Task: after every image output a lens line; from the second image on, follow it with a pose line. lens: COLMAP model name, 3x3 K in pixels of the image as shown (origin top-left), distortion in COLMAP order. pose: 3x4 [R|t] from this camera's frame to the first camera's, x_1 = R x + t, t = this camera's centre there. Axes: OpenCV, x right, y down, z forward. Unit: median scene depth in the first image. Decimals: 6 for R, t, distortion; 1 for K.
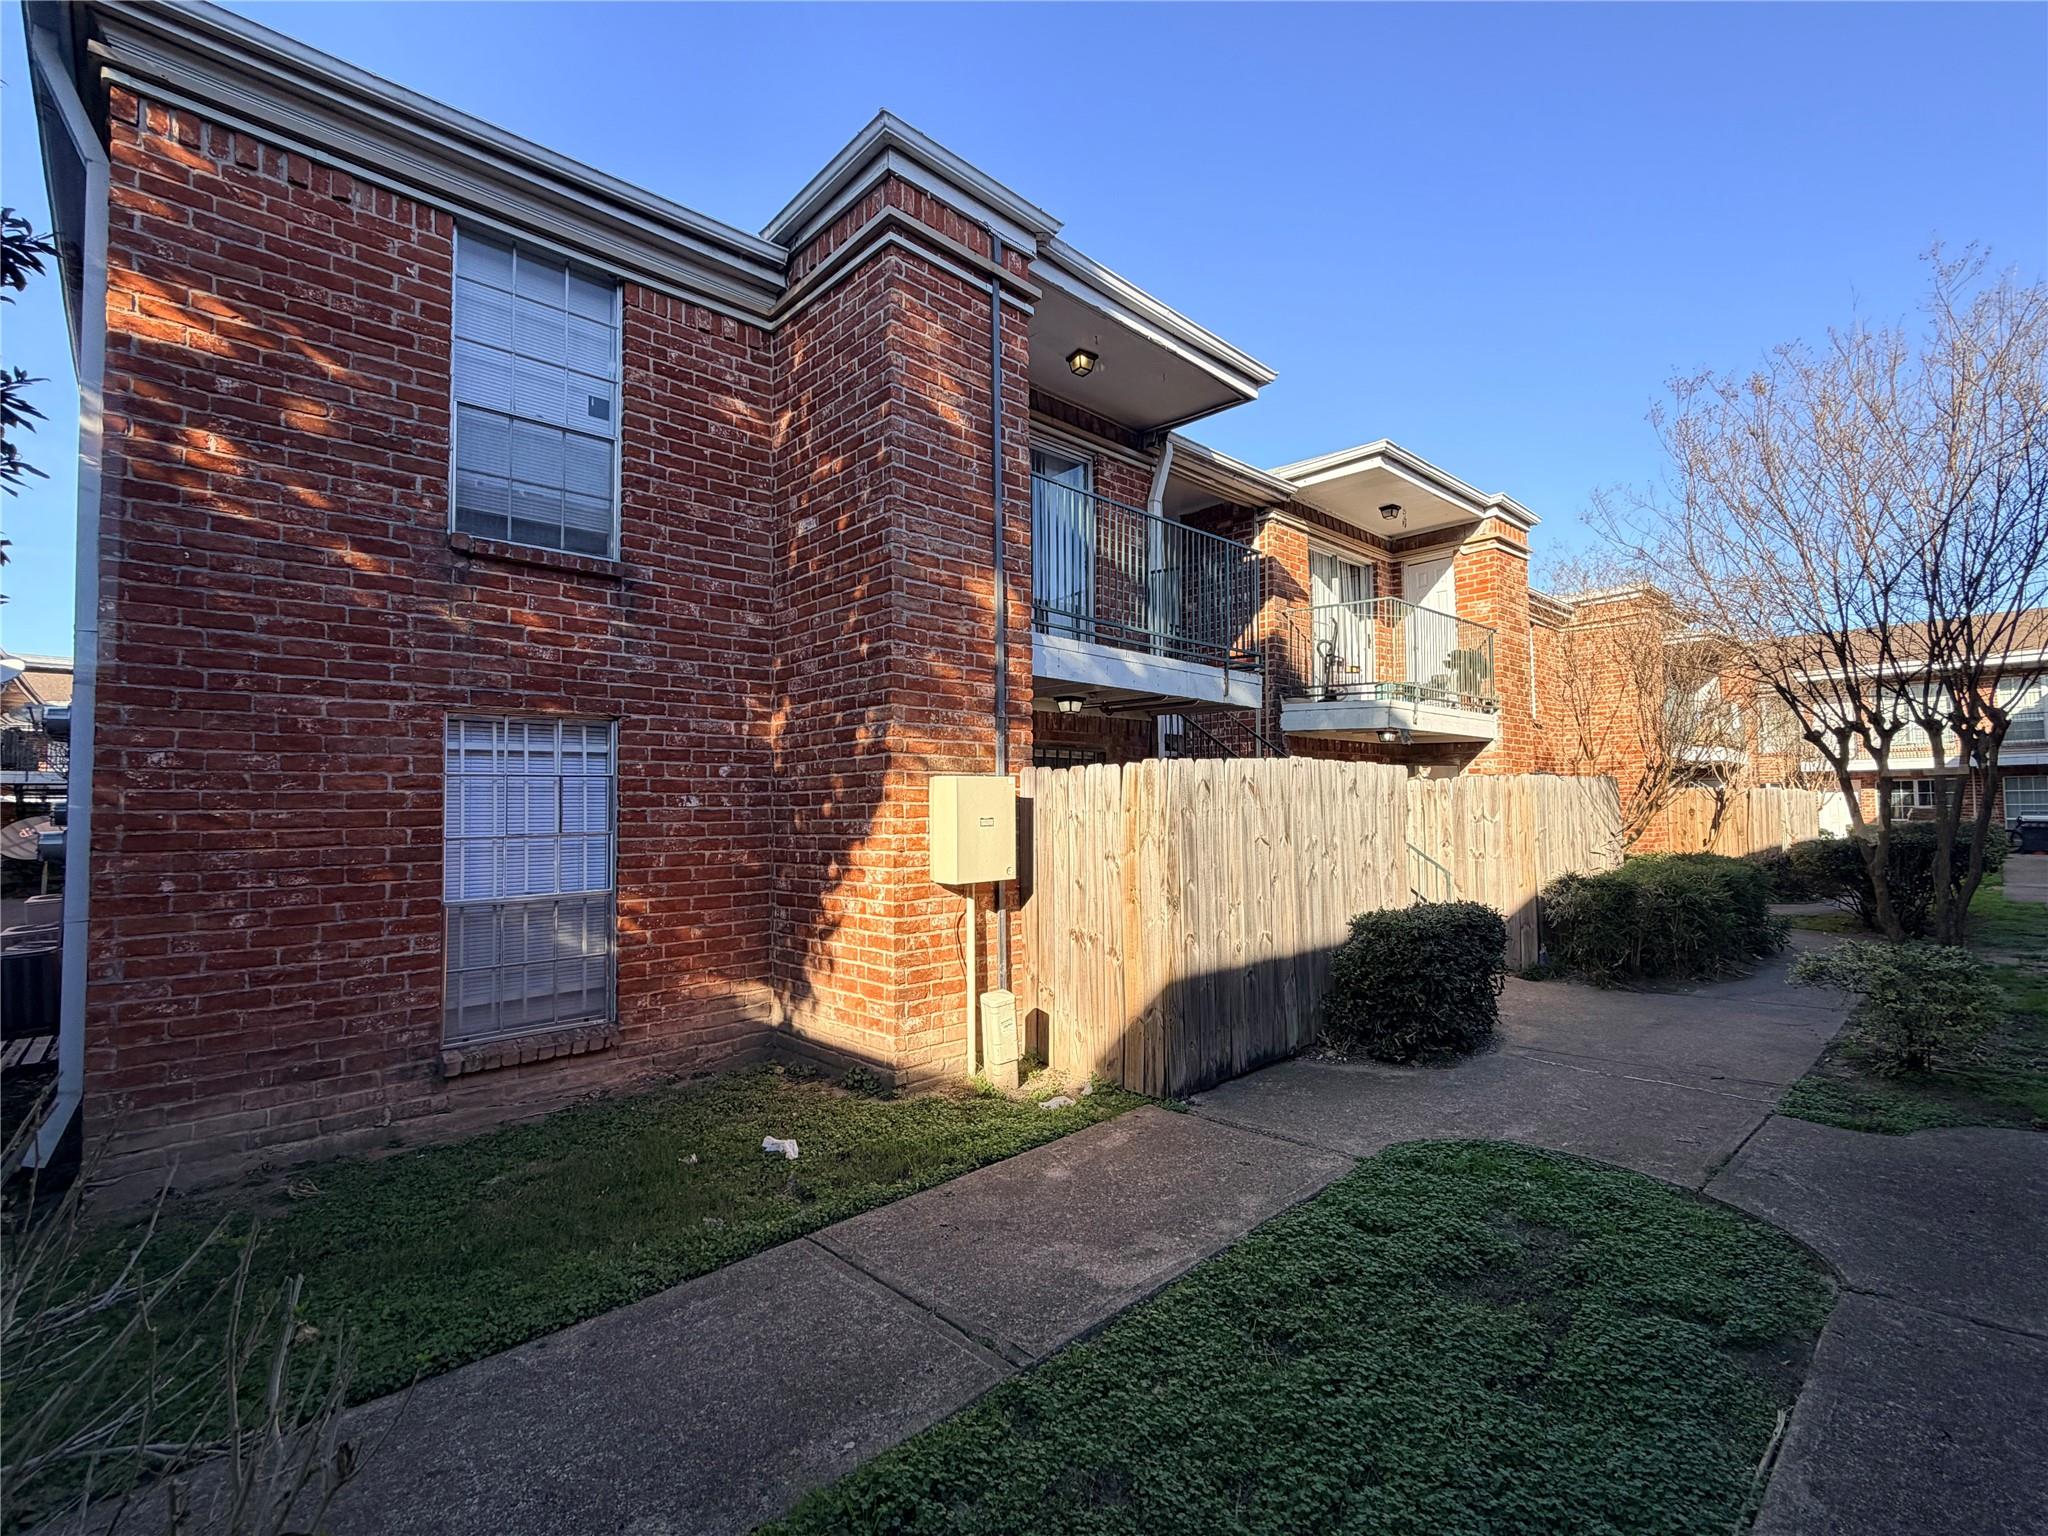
lens RADIAL K [[934.1, 0, 1024.0], [0, 934.1, 768.0], [0, 0, 1]] dist [0.001888, -0.000849]
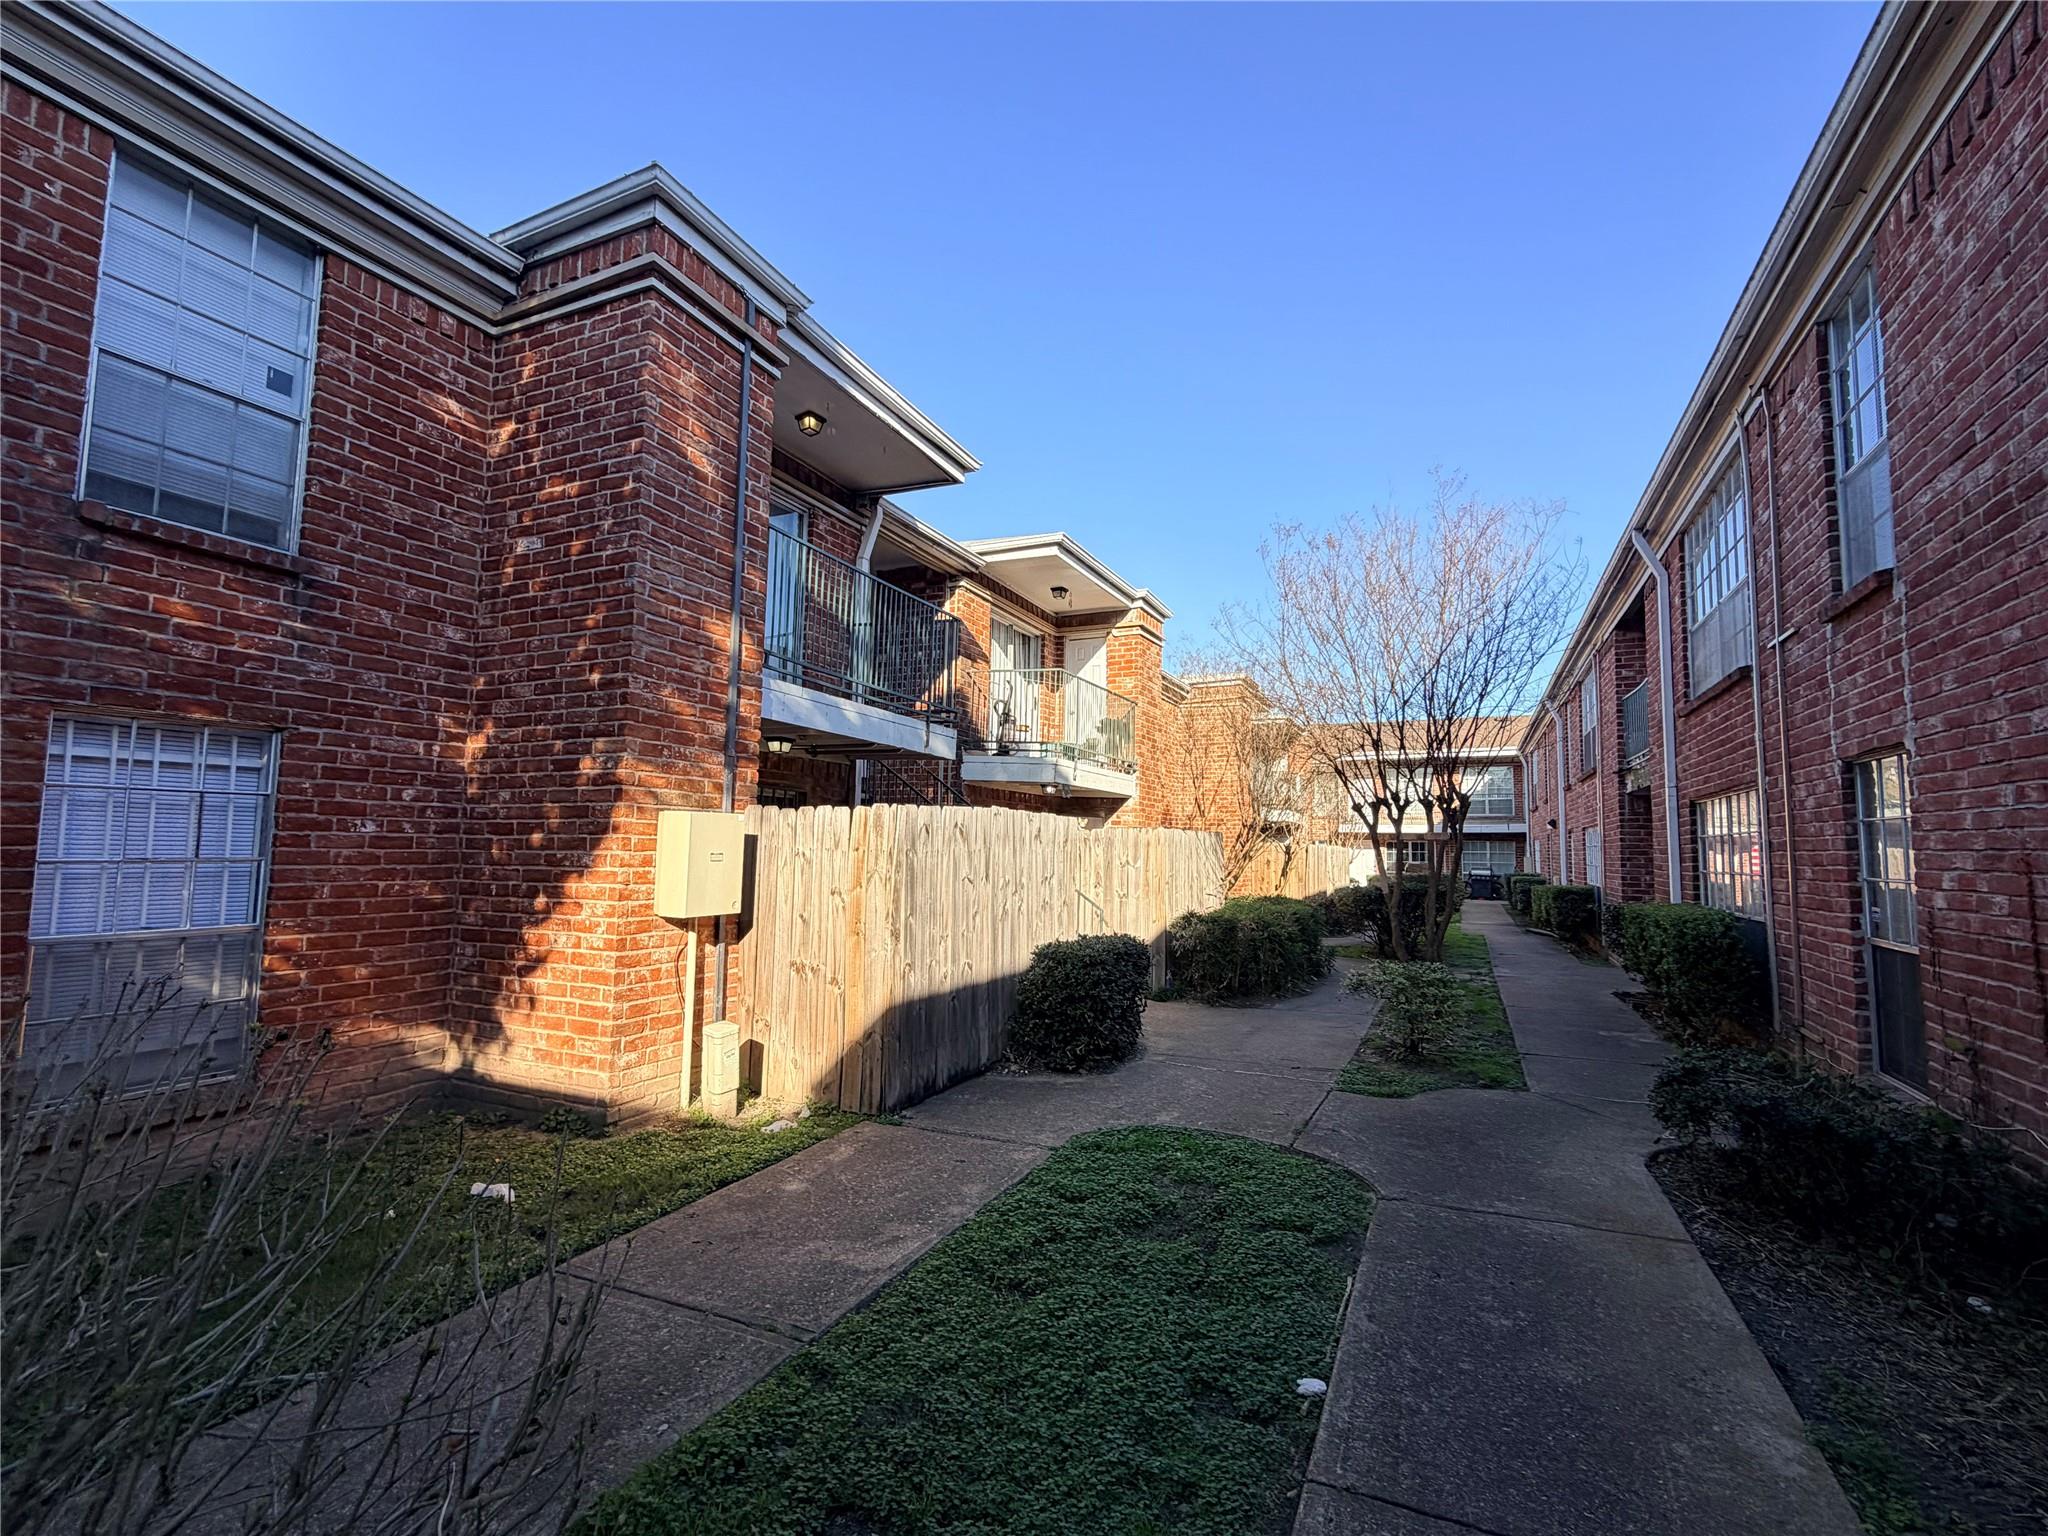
lens RADIAL K [[934.1, 0, 1024.0], [0, 934.1, 768.0], [0, 0, 1]] dist [0.001888, -0.000849]
pose [[0.930609, 0.058991, 0.361231, -0.098185], [-0.043857, 0.997788, -0.049958, -0.003609], [-0.363379, 0.030649, 0.931137, -0.081957]]
